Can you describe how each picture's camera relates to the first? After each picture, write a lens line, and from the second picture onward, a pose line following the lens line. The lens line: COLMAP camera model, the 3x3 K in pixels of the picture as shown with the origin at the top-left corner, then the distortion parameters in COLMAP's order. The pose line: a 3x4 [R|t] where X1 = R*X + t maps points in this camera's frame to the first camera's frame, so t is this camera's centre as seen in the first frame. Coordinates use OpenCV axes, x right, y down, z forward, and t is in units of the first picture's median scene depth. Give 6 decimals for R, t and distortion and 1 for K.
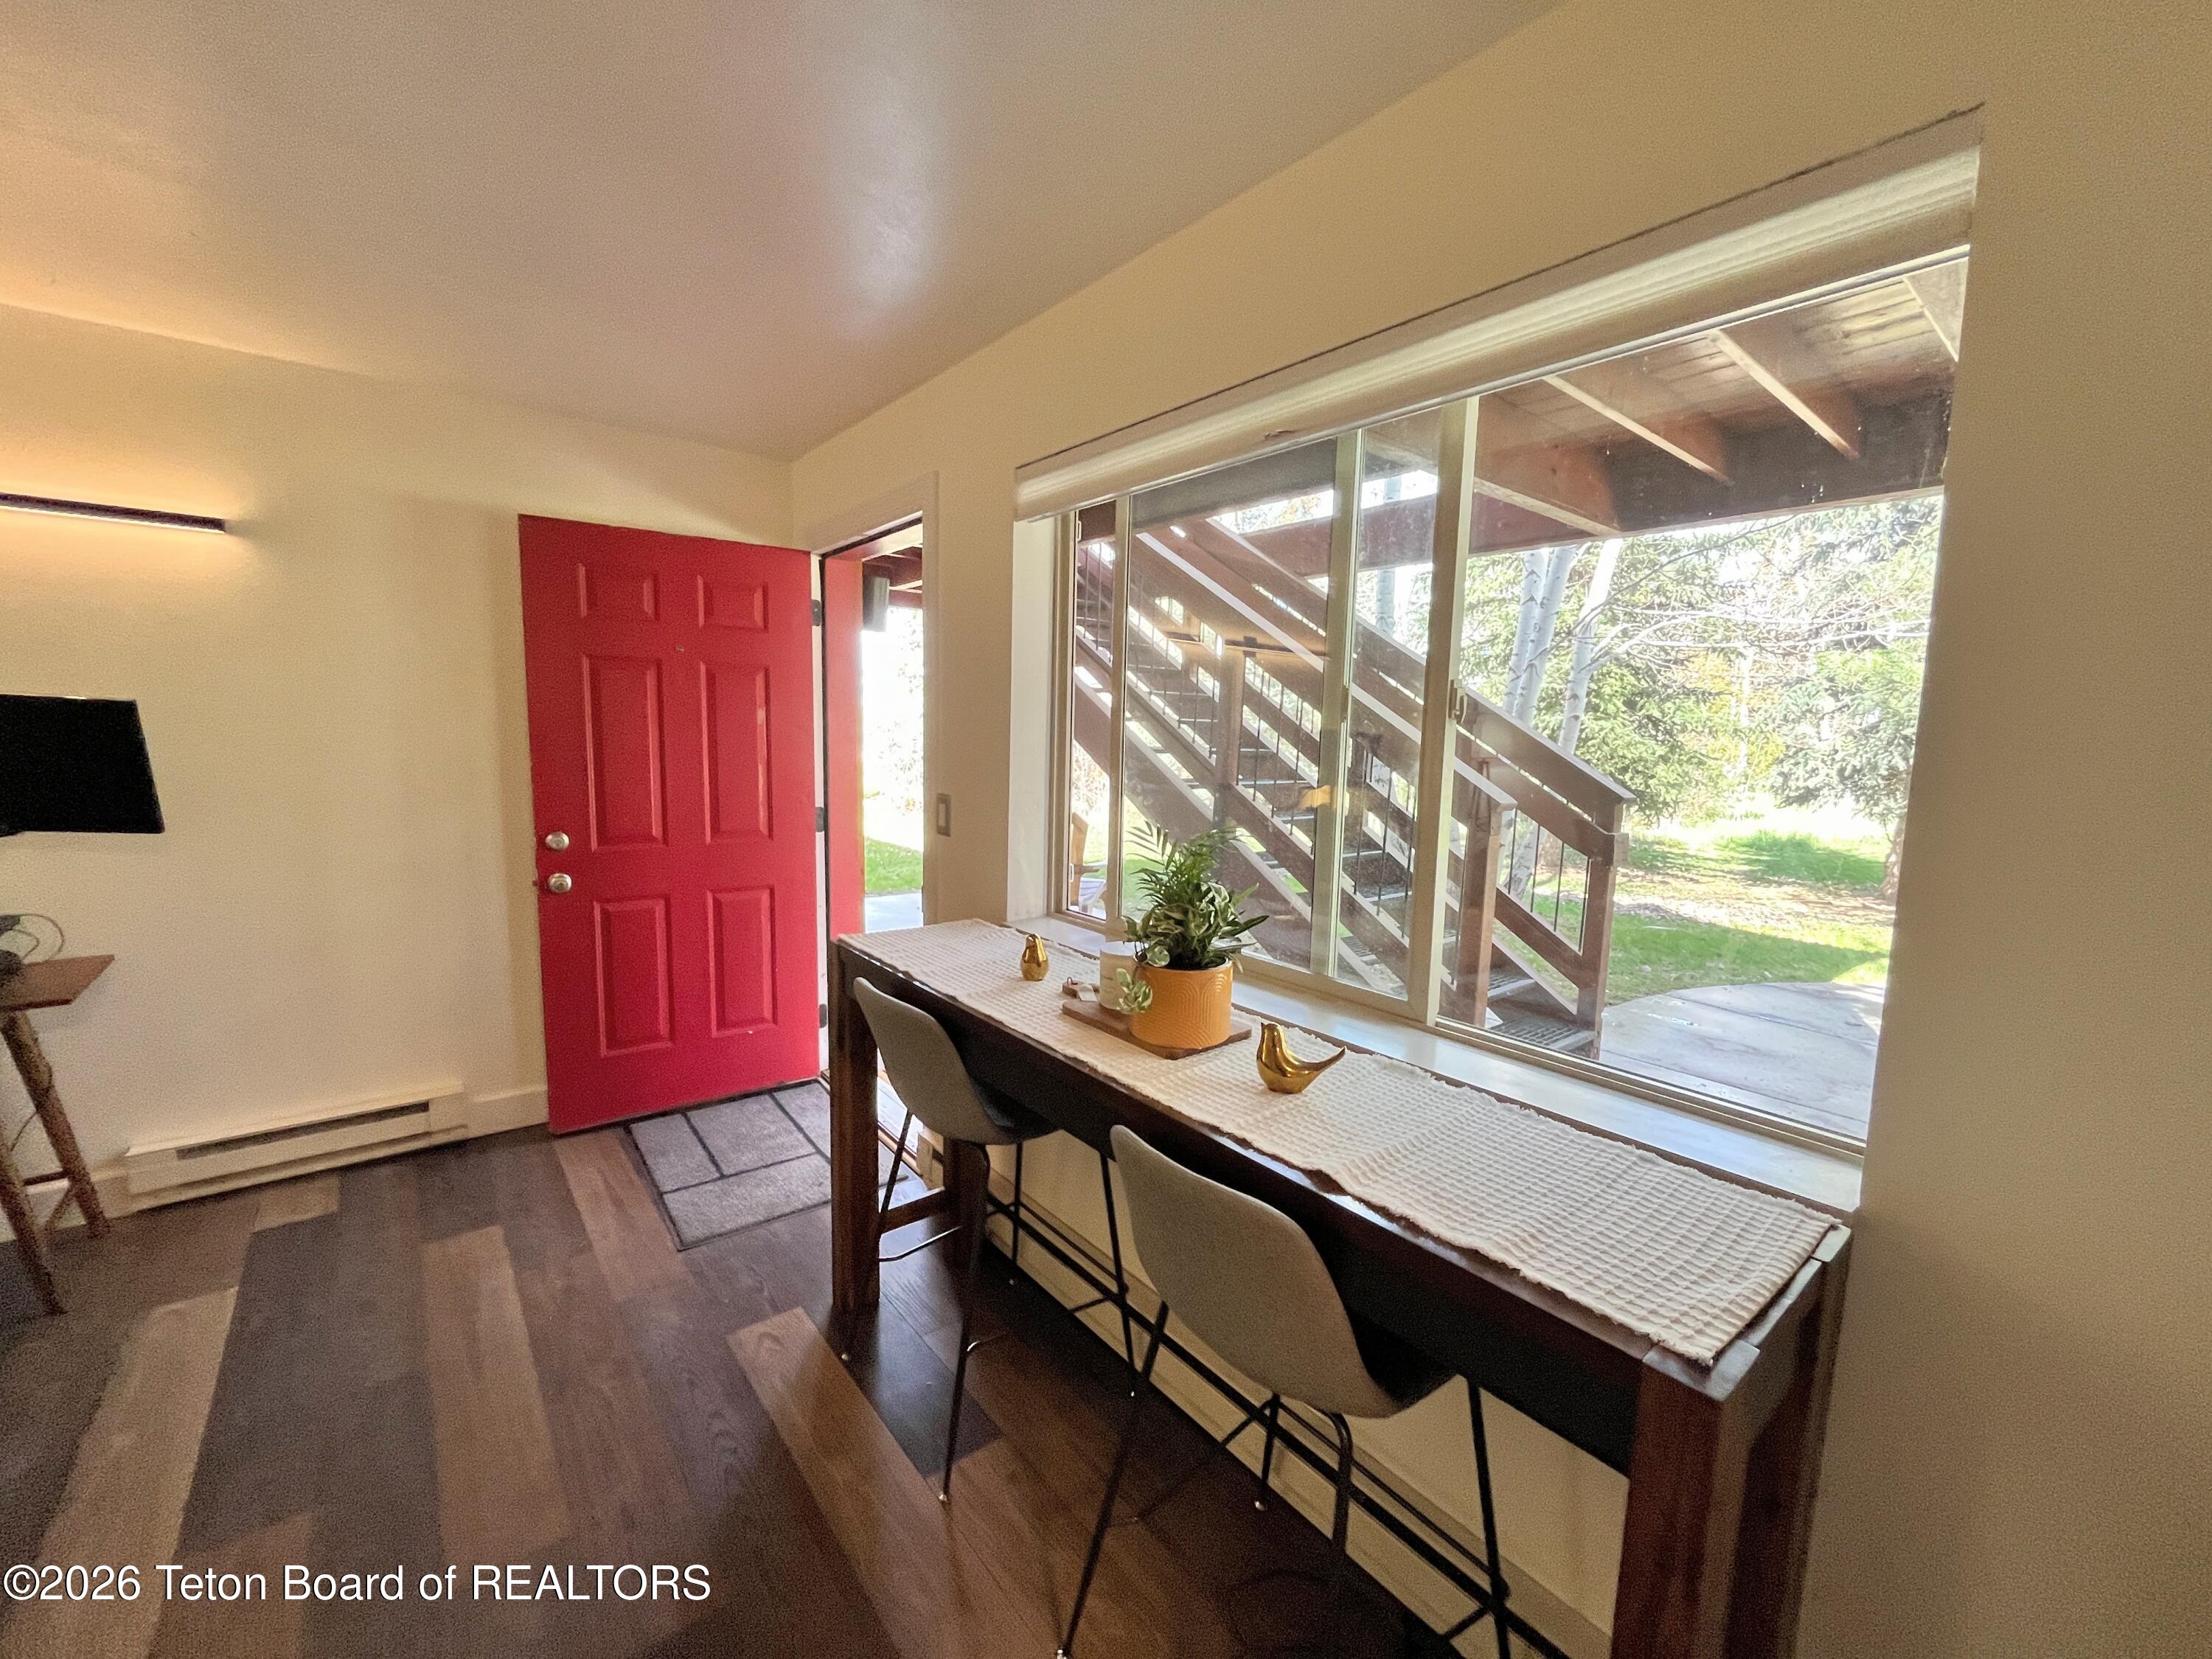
lens RADIAL K [[891.0, 0, 1106.0], [0, 891.0, 829.5], [0, 0, 1]] dist [-0.006598, -0.000423]
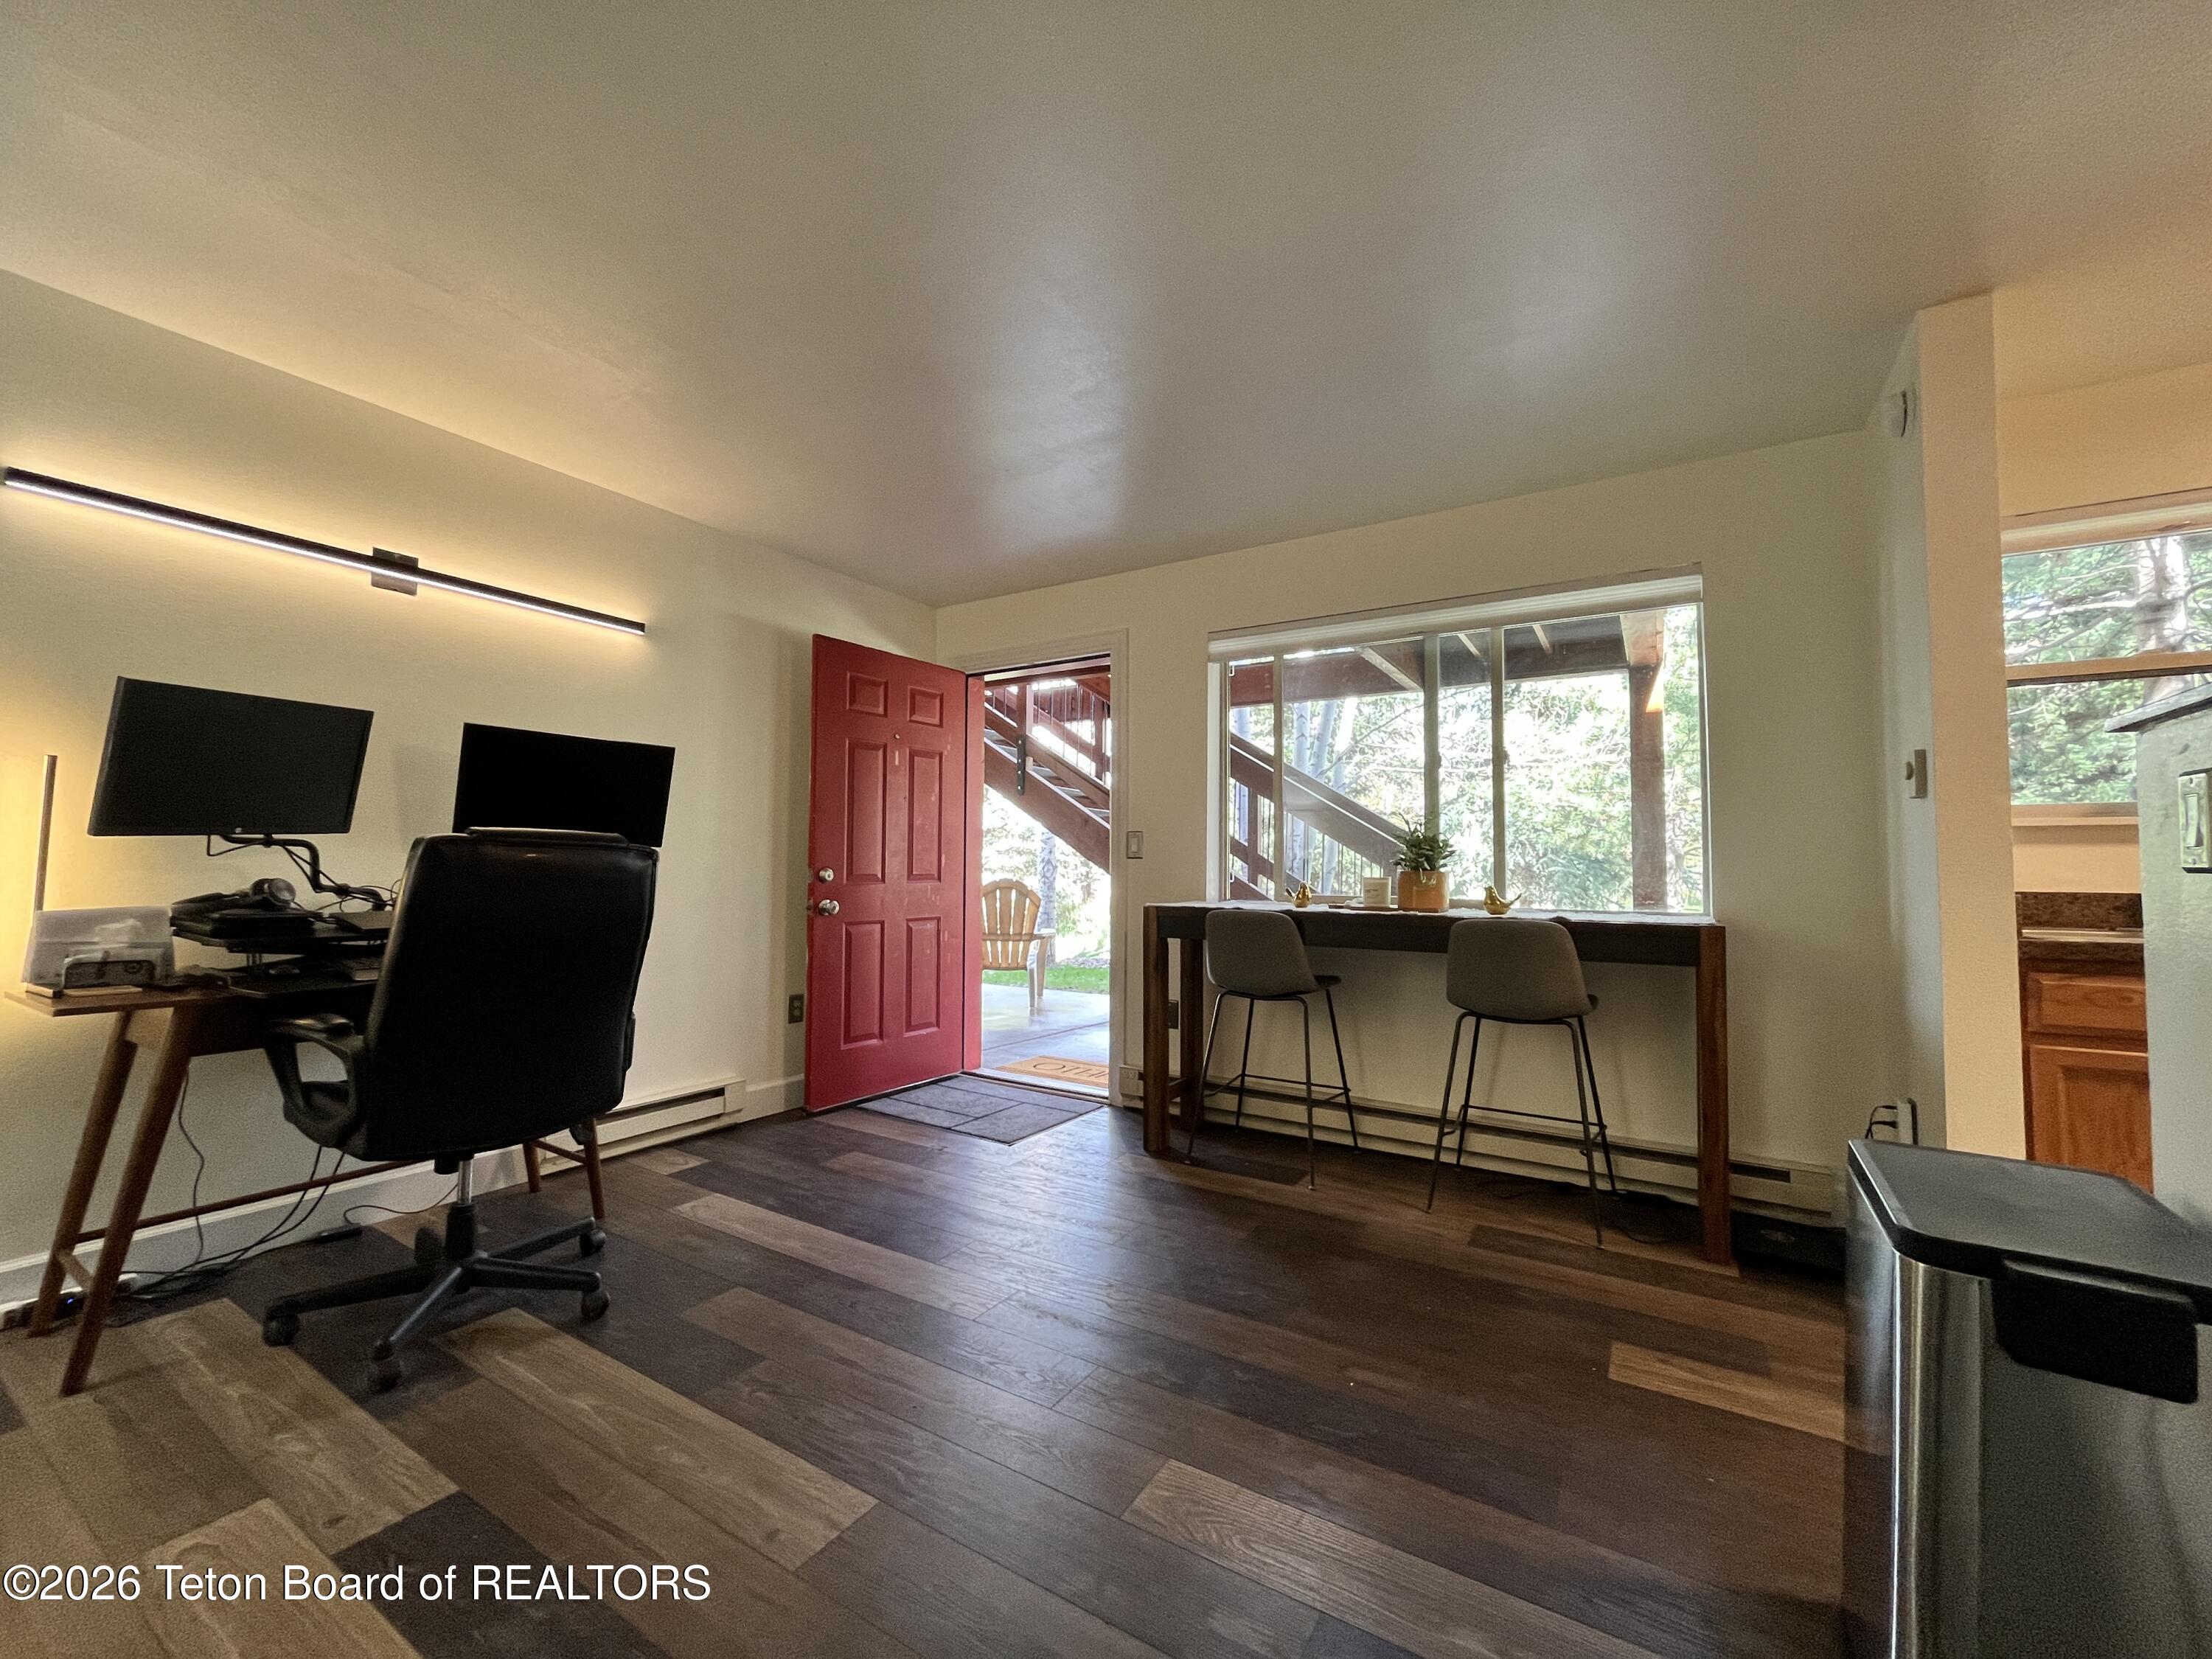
lens RADIAL K [[891.0, 0, 1106.0], [0, 891.0, 829.5], [0, 0, 1]] dist [-0.006598, -0.000423]
pose [[0.944864, -0.003015, 0.327448, -0.667673], [0.052304, 0.988509, -0.141824, 0.156647], [-0.323257, 0.151131, 0.934165, -0.373703]]
